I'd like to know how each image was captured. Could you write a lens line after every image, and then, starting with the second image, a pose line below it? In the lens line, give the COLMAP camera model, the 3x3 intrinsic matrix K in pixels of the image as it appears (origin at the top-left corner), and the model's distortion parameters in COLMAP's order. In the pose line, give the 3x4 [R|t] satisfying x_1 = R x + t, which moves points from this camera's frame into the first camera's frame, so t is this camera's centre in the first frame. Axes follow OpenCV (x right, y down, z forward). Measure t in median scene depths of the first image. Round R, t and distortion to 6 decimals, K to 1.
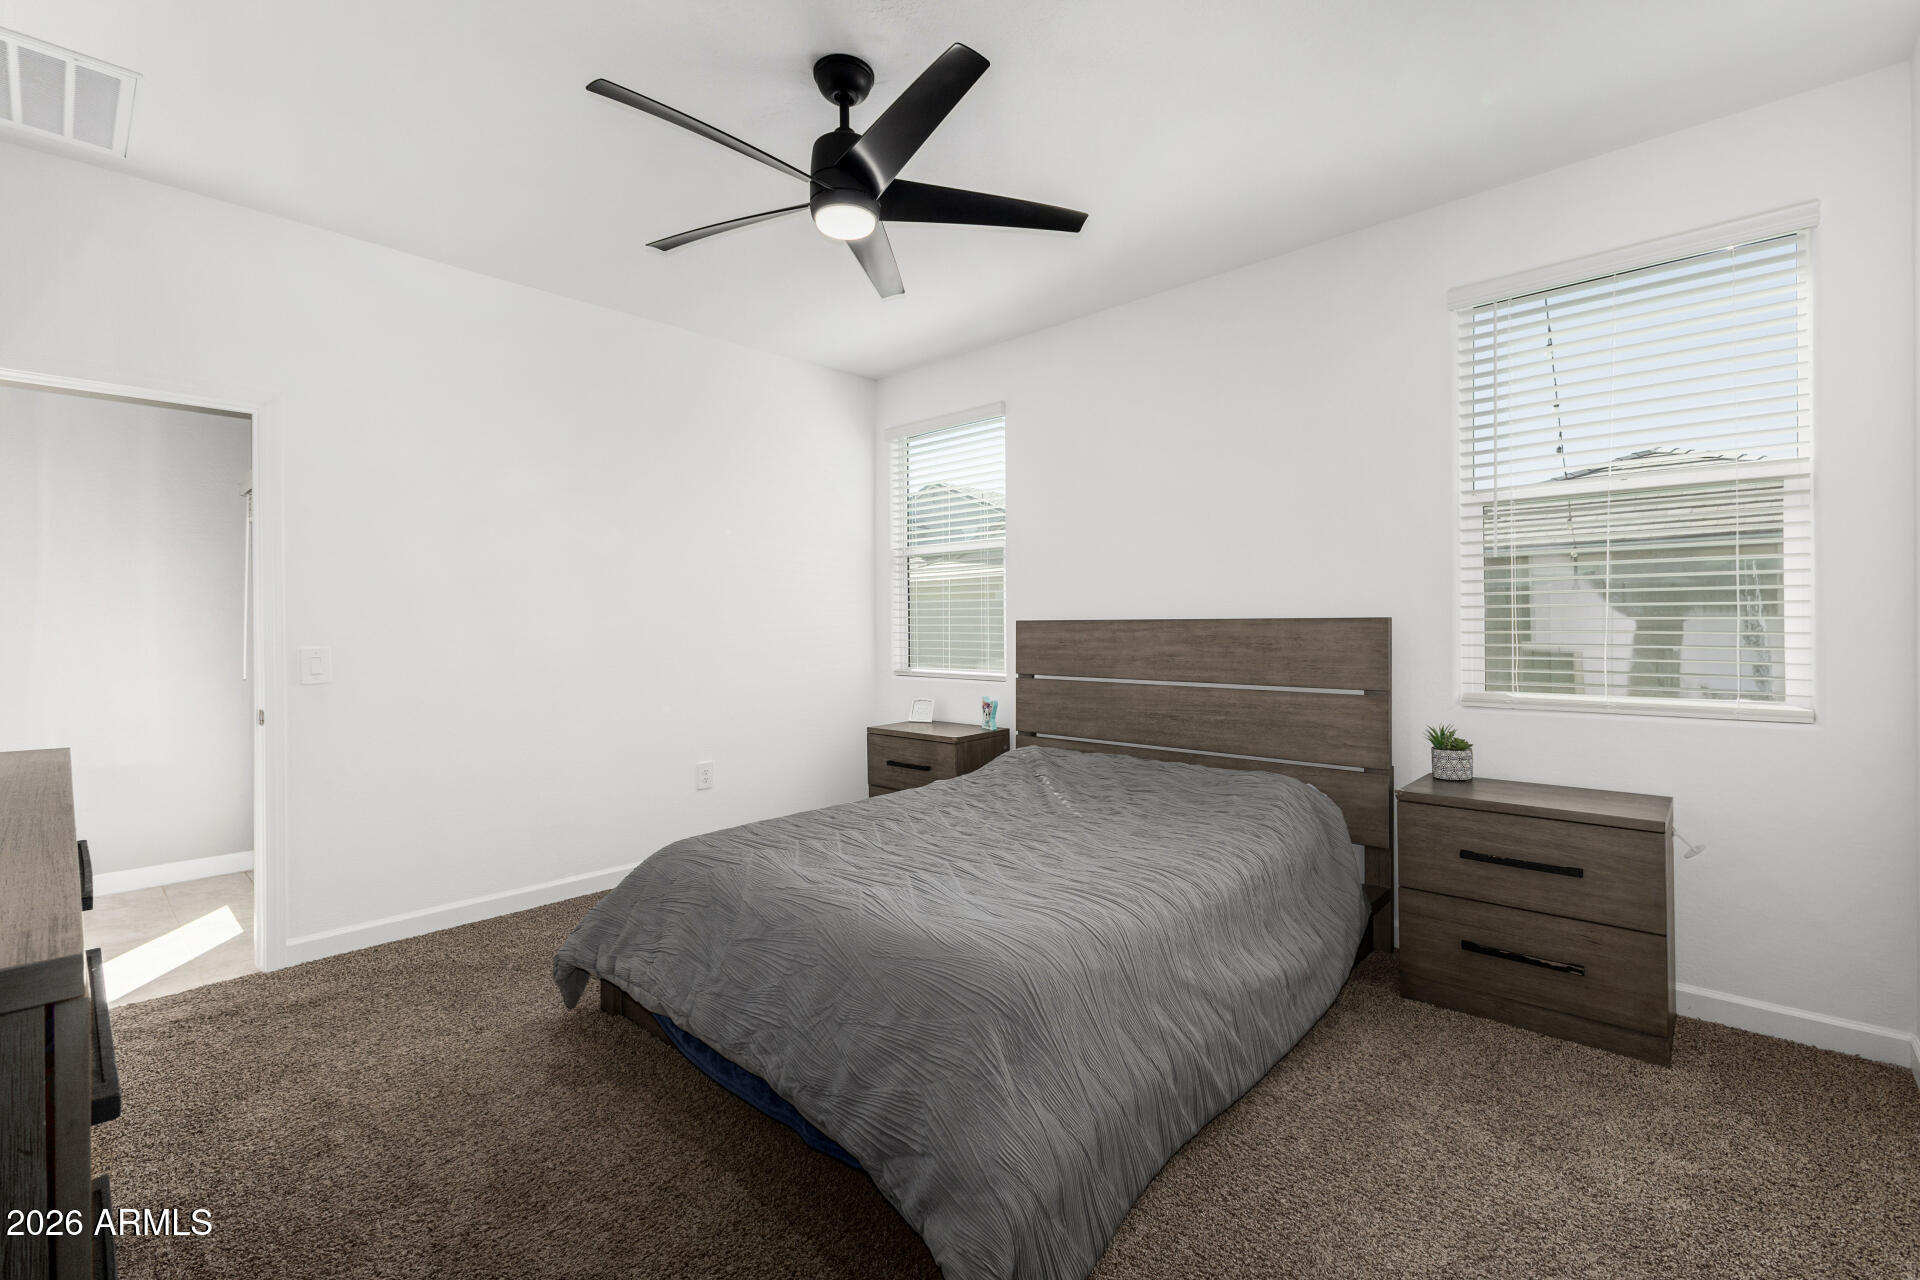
lens RADIAL K [[830.3, 0, 961.3], [0, 830.3, 618.7], [0, 0, 1]] dist [-0.002893, -0.000217]
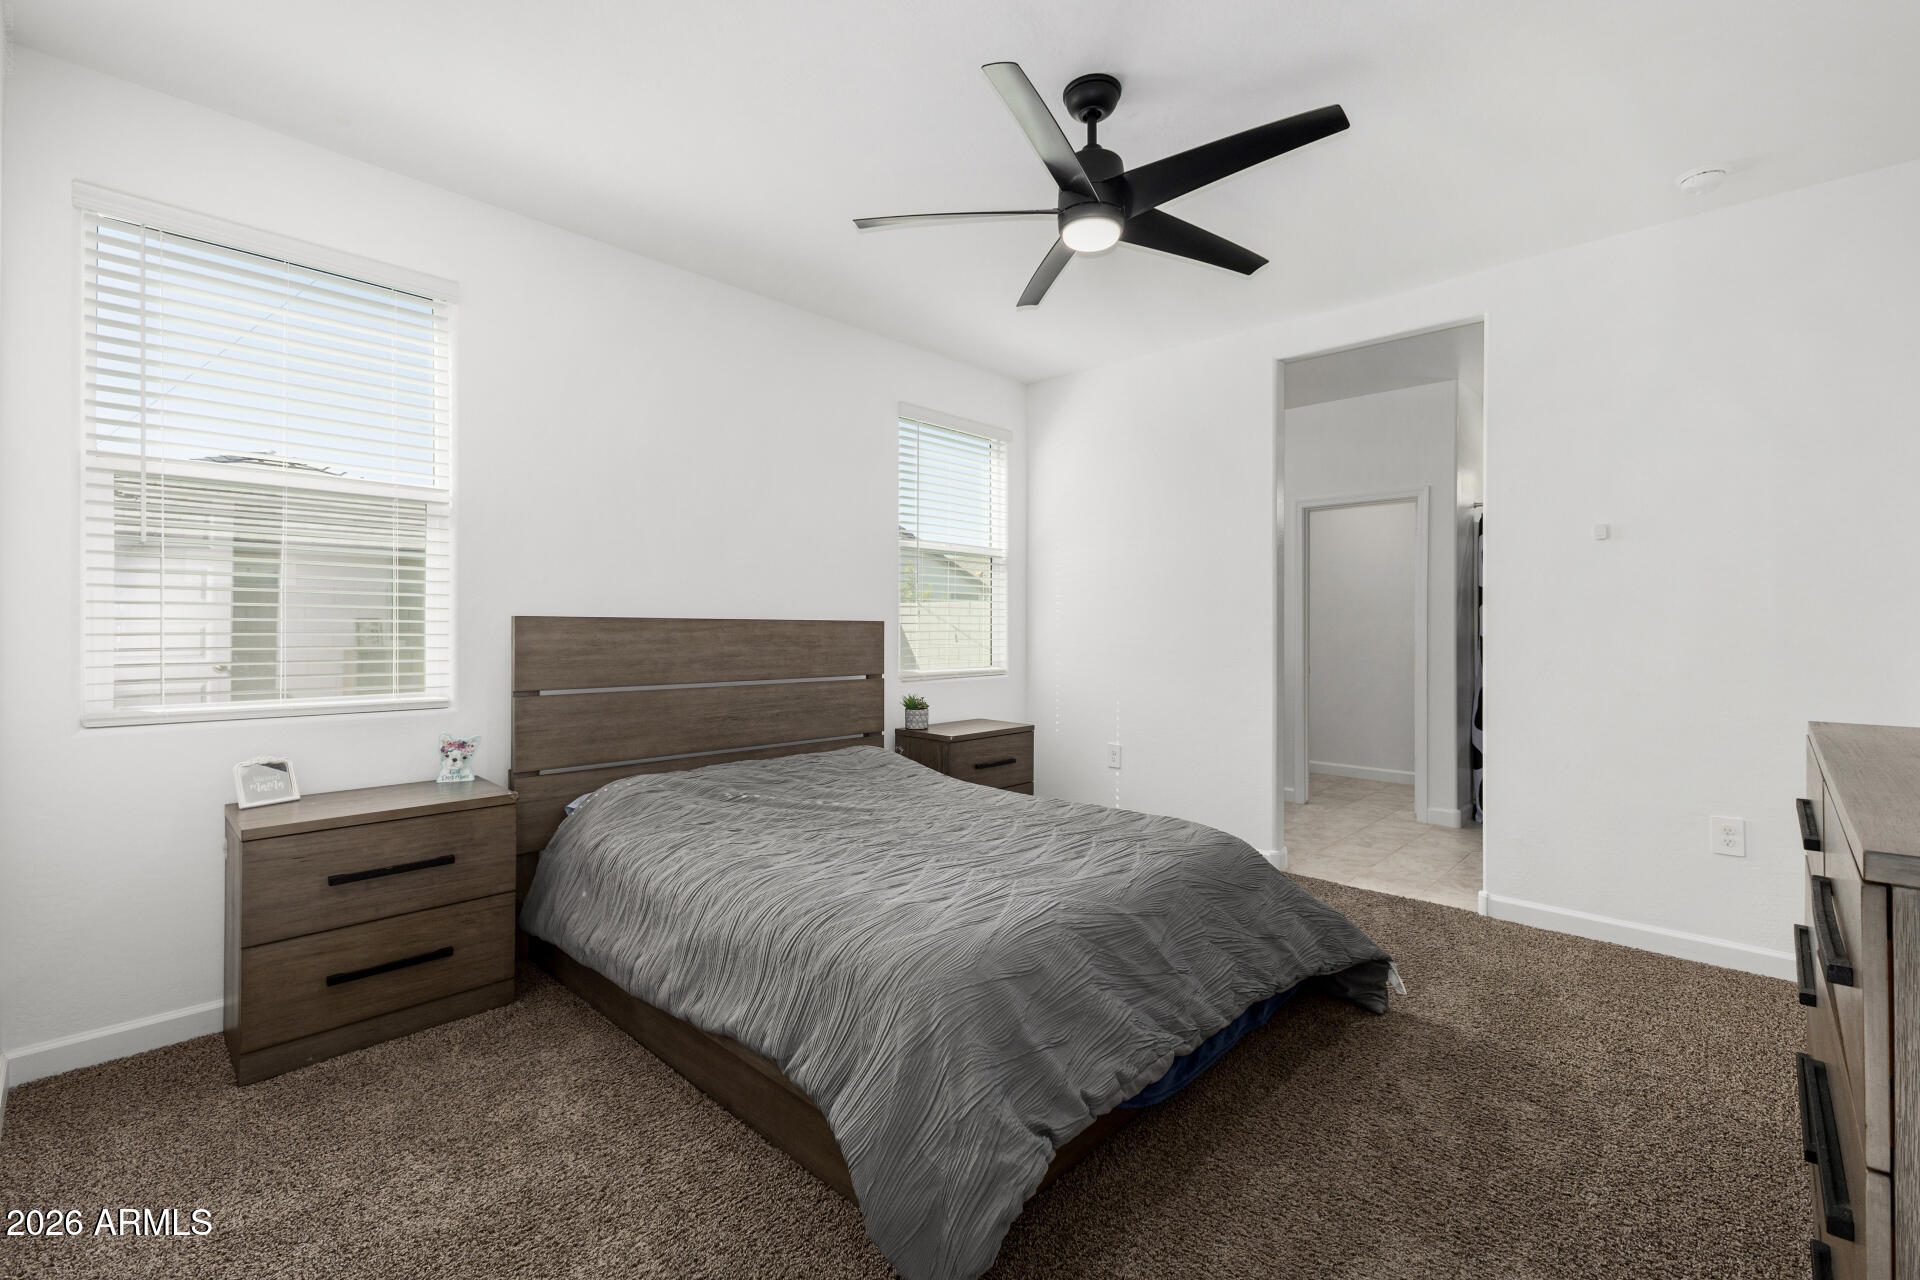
lens RADIAL K [[843.2, 0, 967.3], [0, 843.2, 629.2], [0, 0, 1]] dist [0.018758, -0.000233]
pose [[0.014006, 0.002145, 0.999900, -0.693384], [-0.014094, 0.999899, -0.001948, 0.010322], [-0.999803, -0.014065, 0.014034, 0.659017]]
